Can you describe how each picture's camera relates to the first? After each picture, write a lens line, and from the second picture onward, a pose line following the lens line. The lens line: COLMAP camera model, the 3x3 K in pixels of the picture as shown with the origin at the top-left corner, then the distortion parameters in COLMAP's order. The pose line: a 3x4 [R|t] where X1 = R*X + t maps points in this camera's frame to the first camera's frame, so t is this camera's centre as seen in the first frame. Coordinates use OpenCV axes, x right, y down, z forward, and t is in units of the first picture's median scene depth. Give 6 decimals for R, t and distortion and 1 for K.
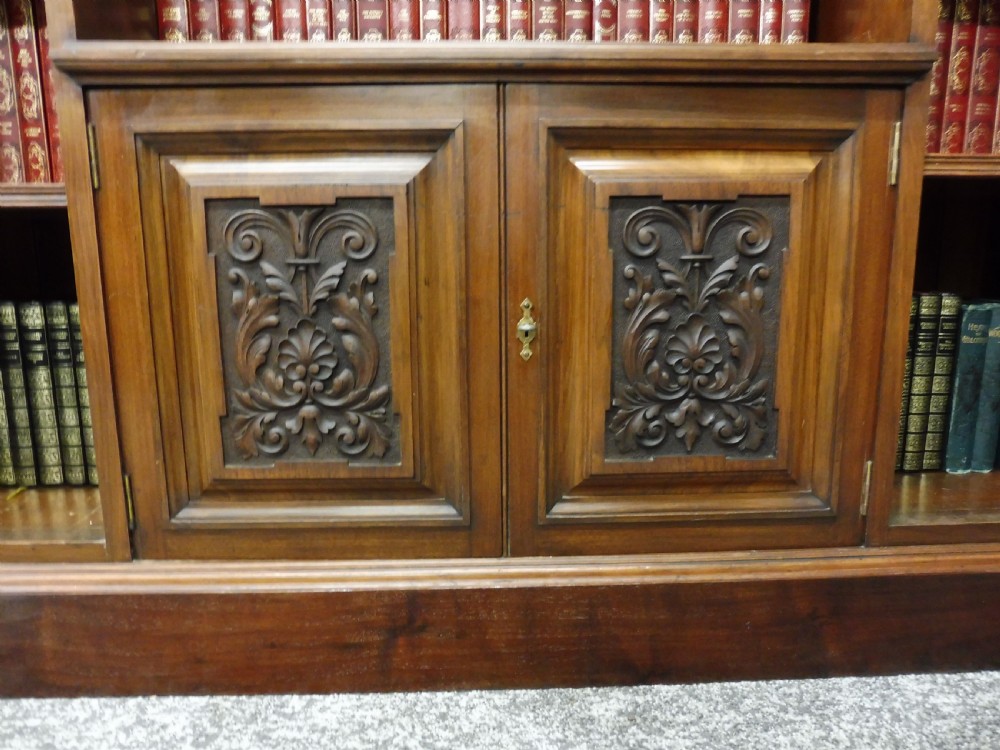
lens RADIAL K [[722.8, 0, 503.5], [0, 722.8, 379.5], [0, 0, 1]] dist [-0.042655, 0.008162]
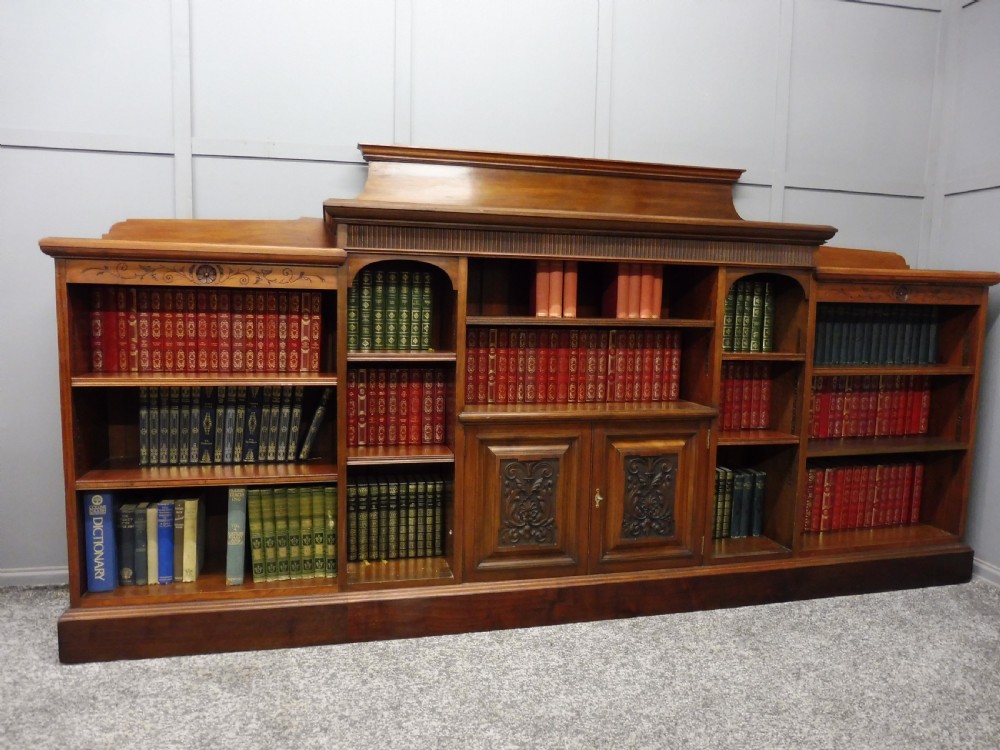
lens RADIAL K [[722.8, 0, 502.1], [0, 722.8, 379.0], [0, 0, 1]] dist [-0.042655, 0.008162]
pose [[0.979623, 0.005729, 0.200763, -0.954429], [0.010851, 0.996623, -0.081387, -0.317971], [-0.200551, 0.081908, 0.976253, -1.888993]]
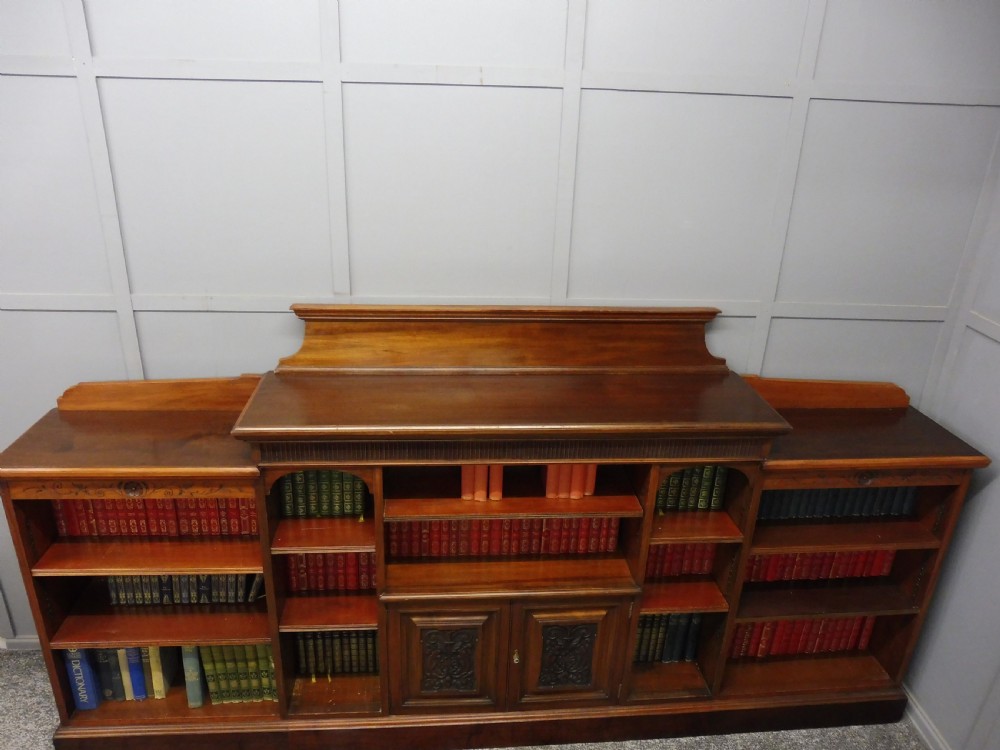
lens RADIAL K [[722.8, 0, 503.6], [0, 722.8, 380.4], [0, 0, 1]] dist [-0.042655, 0.008162]
pose [[0.997370, 0.021388, 0.069257, -0.268659], [-0.034466, 0.980484, 0.193555, -1.879946], [-0.063766, -0.195433, 0.978642, -1.894825]]
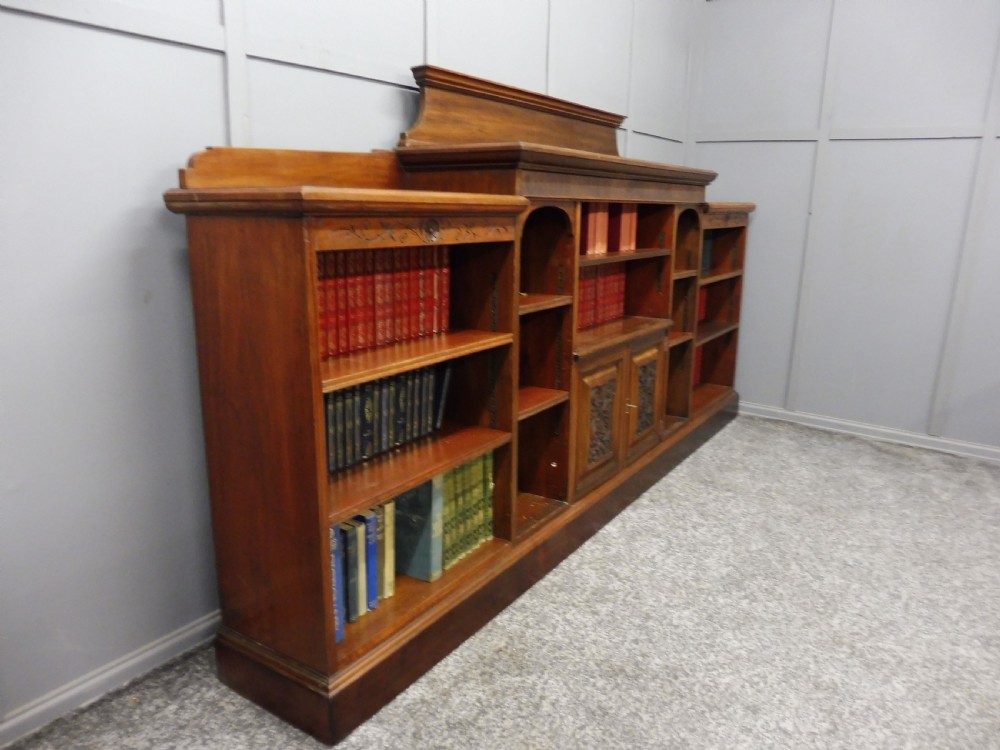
lens RADIAL K [[722.8, 0, 500.1], [0, 722.8, 378.9], [0, 0, 1]] dist [-0.042655, 0.008162]
pose [[0.578950, -0.177589, 0.795788, -3.102124], [0.141944, 0.983041, 0.116109, -0.694674], [-0.802913, 0.045736, 0.594339, -0.624095]]
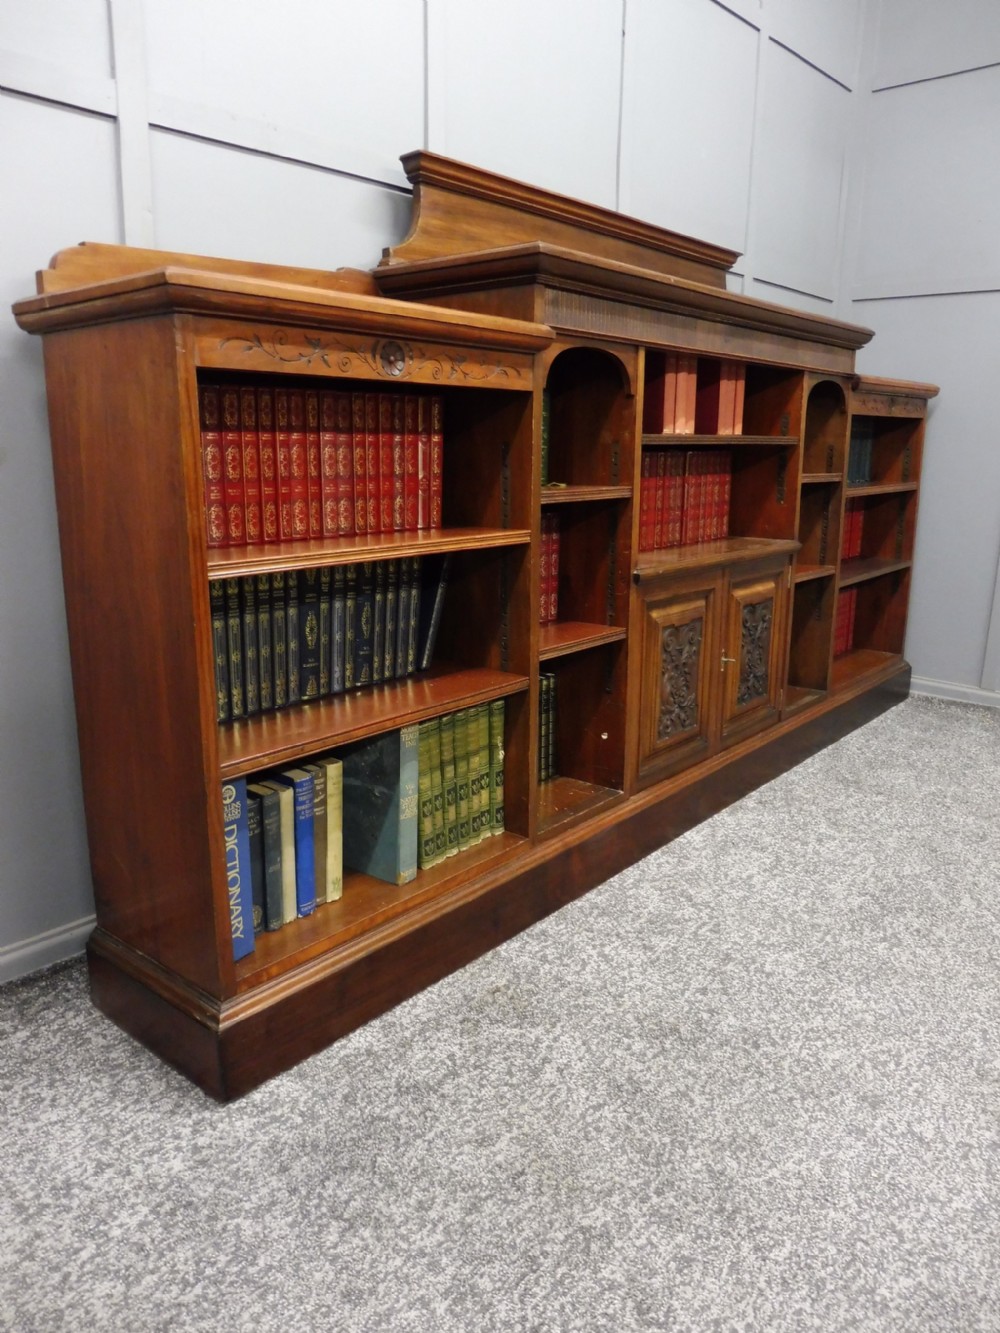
lens RADIAL K [[963.4, 0, 492.0], [0, 963.4, 667.2], [0, 0, 1]] dist [-0.042655, 0.008162]
pose [[0.675804, -0.159890, 0.719531, -2.806410], [0.132973, 0.986619, 0.094349, -0.452649], [-0.724988, 0.031917, 0.688022, -0.671957]]
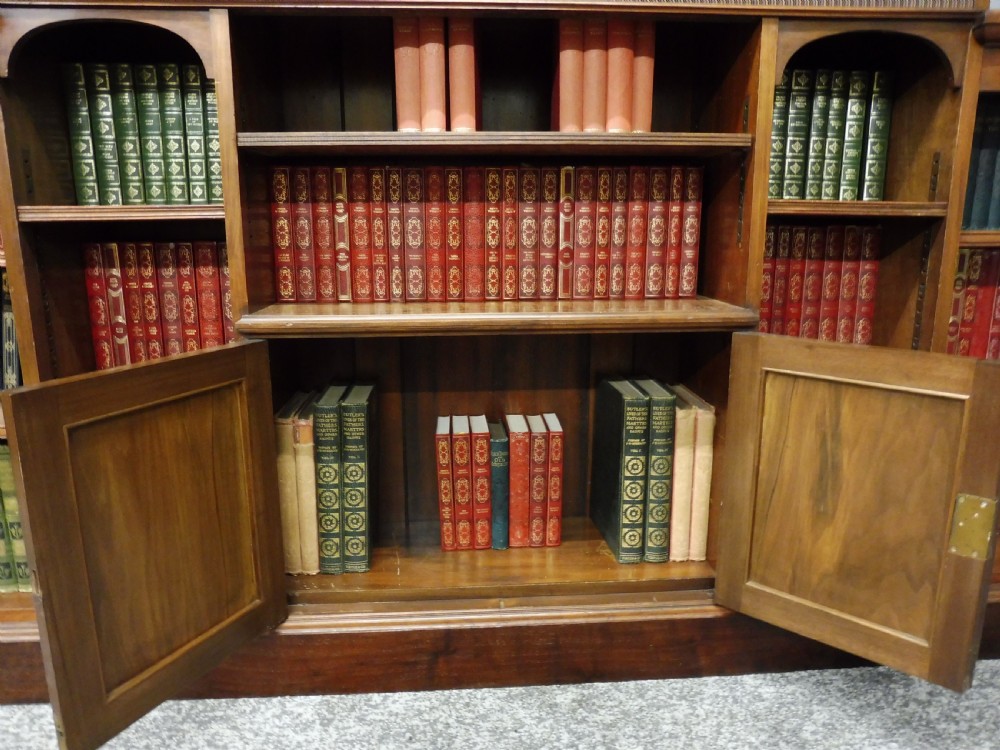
lens RADIAL K [[722.8, 0, 504.9], [0, 722.8, 380.6], [0, 0, 1]] dist [-0.042655, 0.008162]
pose [[0.999447, -0.004294, 0.032980, -0.047818], [0.003357, 0.999590, 0.028436, -0.323736], [-0.033089, -0.028309, 0.999051, -0.635512]]
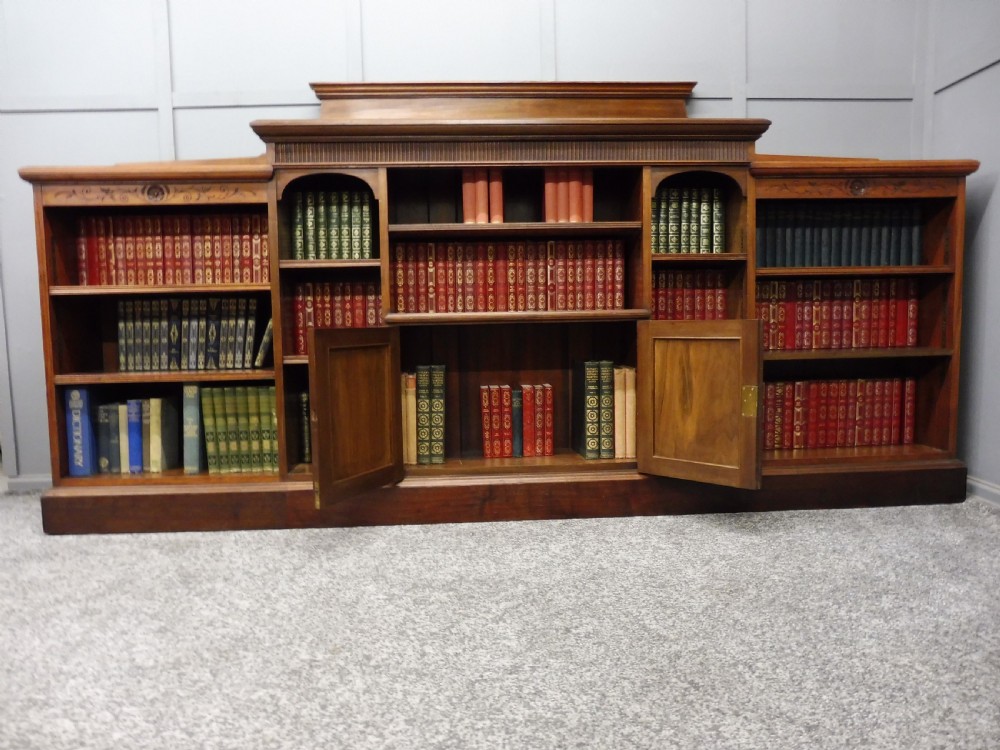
lens RADIAL K [[722.8, 0, 499.4], [0, 722.8, 376.3], [0, 0, 1]] dist [-0.042655, 0.008162]
pose [[0.999721, -0.014070, 0.018957, -0.141683], [0.016089, 0.993693, -0.110972, 0.176465], [-0.017276, 0.111246, 0.993643, -2.060702]]
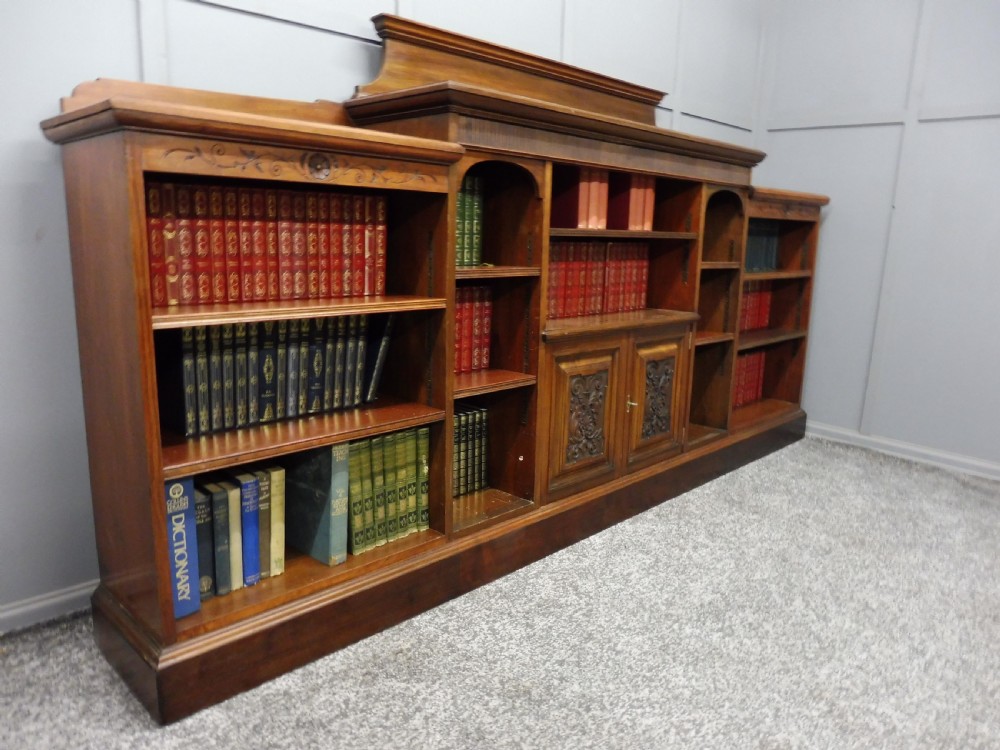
lens RADIAL K [[722.8, 0, 501.1], [0, 722.8, 378.9], [0, 0, 1]] dist [-0.042655, 0.008162]
pose [[0.724418, -0.112587, 0.680105, -2.474286], [0.101400, 0.993245, 0.056418, -0.407290], [-0.681863, 0.028092, 0.730940, -0.931670]]
